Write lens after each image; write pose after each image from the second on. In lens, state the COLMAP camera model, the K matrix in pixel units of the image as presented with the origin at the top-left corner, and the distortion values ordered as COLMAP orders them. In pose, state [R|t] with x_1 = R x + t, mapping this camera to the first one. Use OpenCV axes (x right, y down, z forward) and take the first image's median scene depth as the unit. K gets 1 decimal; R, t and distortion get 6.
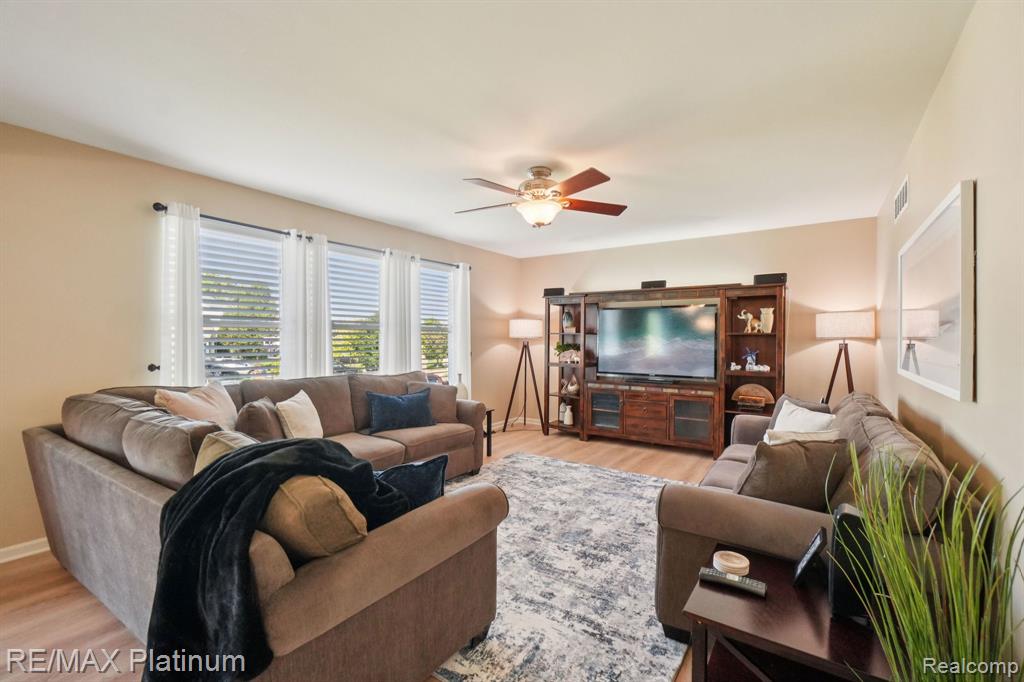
lens RADIAL K [[443.8, 0, 511.2], [0, 443.8, 342.5], [0, 0, 1]] dist [-0.004569, -0.000910]
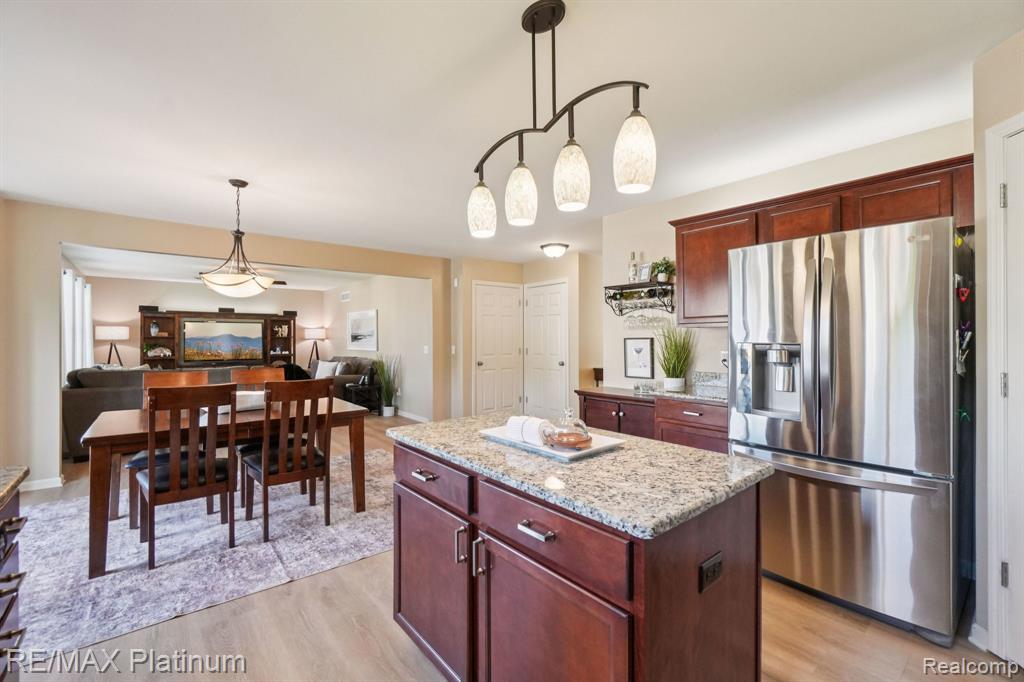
lens RADIAL K [[443.8, 0, 507.1], [0, 443.8, 337.3], [0, 0, 1]] dist [-0.004569, -0.000910]
pose [[0.279958, -0.004572, 0.960001, -1.529048], [0.015911, 0.999873, 0.000122, -0.000609], [-0.959880, 0.015240, 0.279995, -0.853137]]
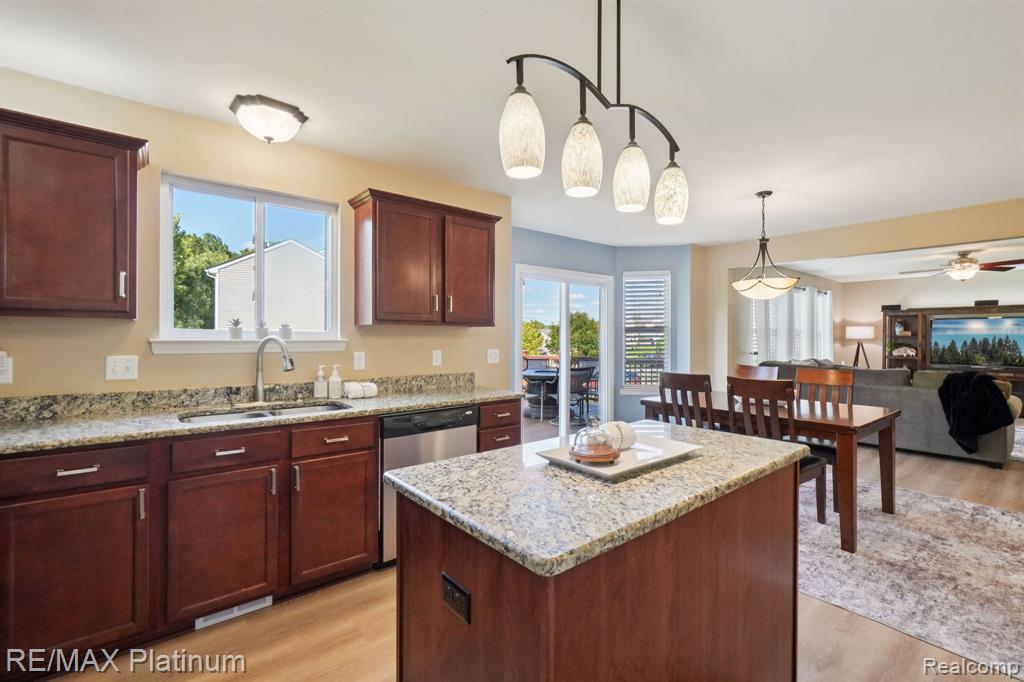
lens RADIAL K [[443.8, 0, 519.4], [0, 443.8, 334.1], [0, 0, 1]] dist [-0.004569, -0.000910]
pose [[0.962128, -0.007017, -0.272508, -1.077015], [0.000880, 0.999743, -0.022637, 0.007653], [0.272597, 0.021540, 0.961887, -1.158867]]
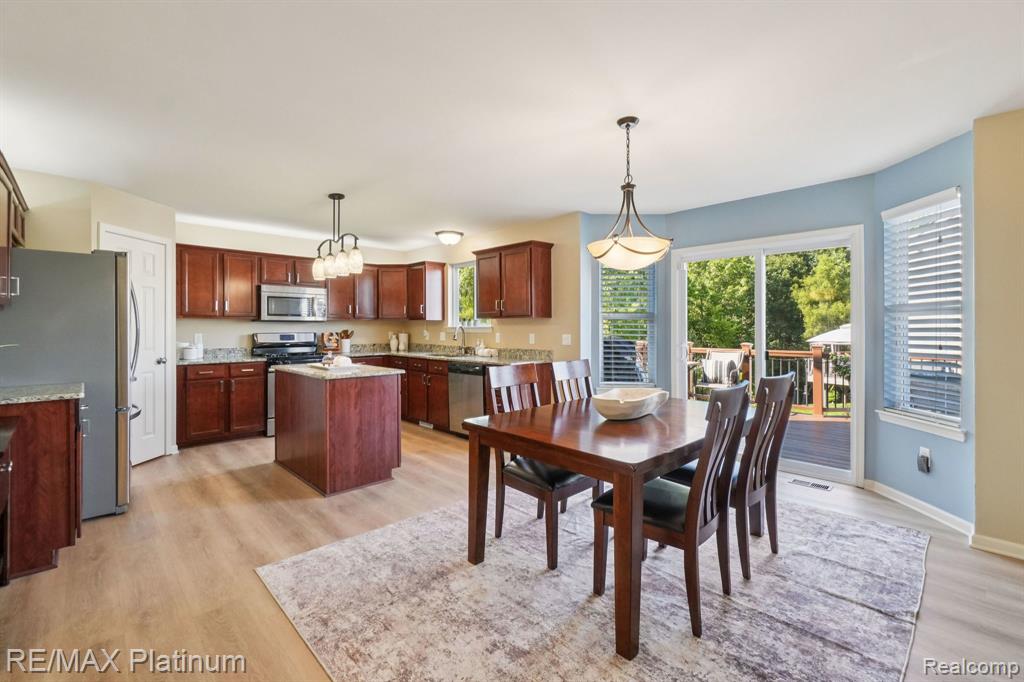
lens RADIAL K [[443.8, 0, 521.7], [0, 443.8, 329.3], [0, 0, 1]] dist [-0.004569, -0.000910]
pose [[-0.182252, 0.000054, -0.983252, -0.126163], [-0.012001, 0.999925, 0.002279, 0.003005], [0.983179, 0.012215, -0.182237, -0.126284]]
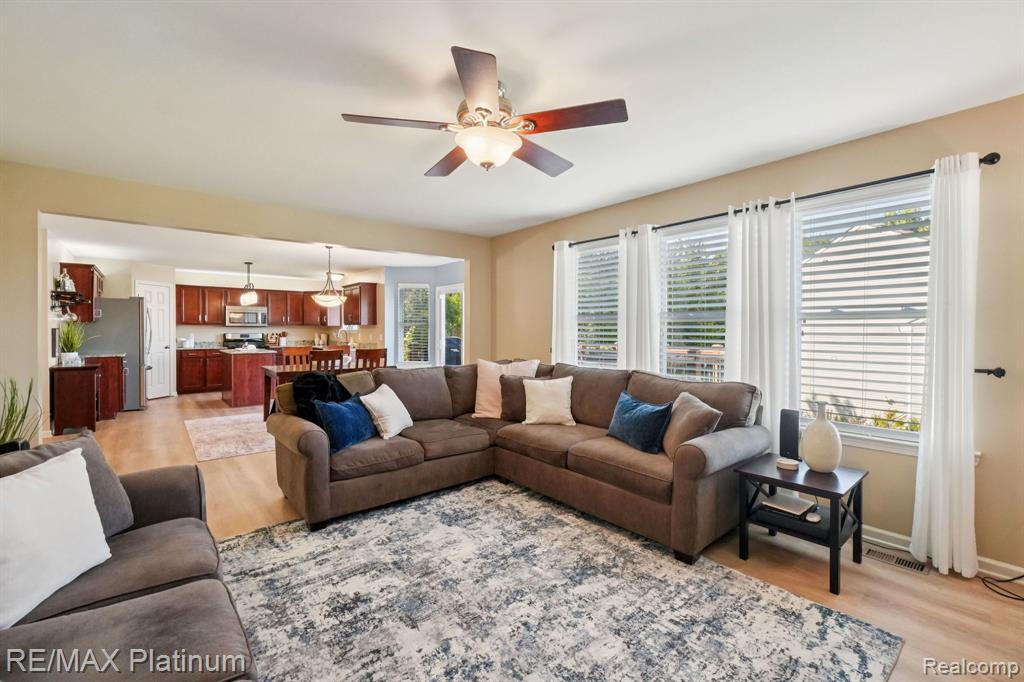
lens RADIAL K [[443.8, 0, 522.4], [0, 443.8, 337.8], [0, 0, 1]] dist [-0.004569, -0.000910]
pose [[-0.258866, 0.008833, -0.965873, 0.606169], [-0.015913, 0.999783, 0.013408, -0.005697], [0.965782, 0.018840, -0.258670, 1.052128]]
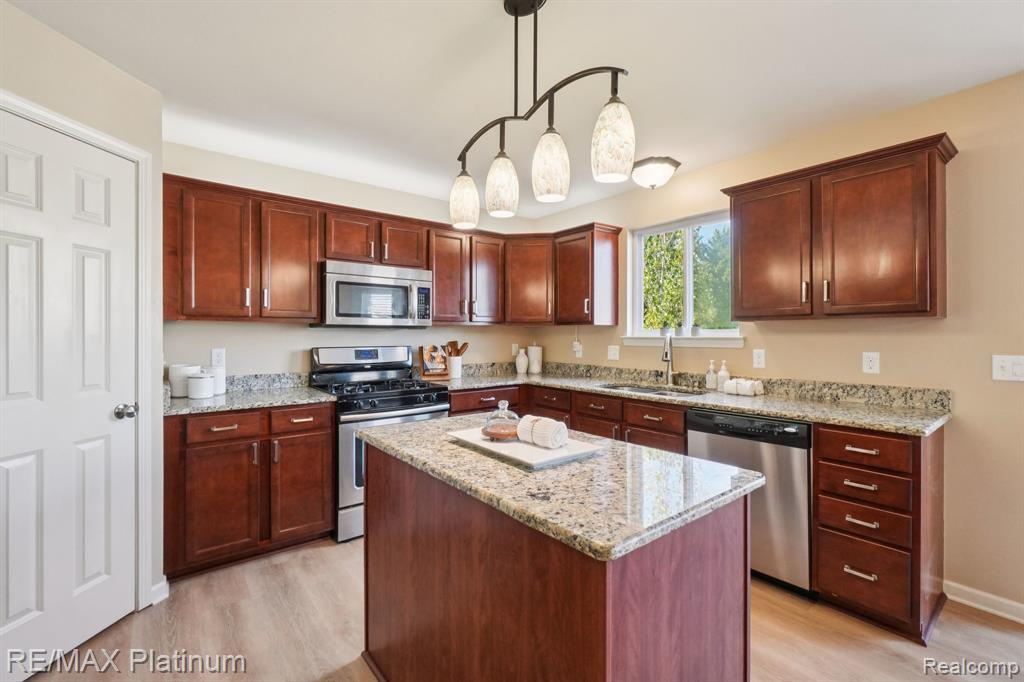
lens RADIAL K [[443.8, 0, 519.3], [0, 443.8, 338.5], [0, 0, 1]] dist [-0.004569, -0.000910]
pose [[-0.275010, 0.001784, -0.961440, -0.712539], [-0.013098, 0.999899, 0.005602, 0.002962], [0.961352, 0.014133, -0.274959, -0.663944]]
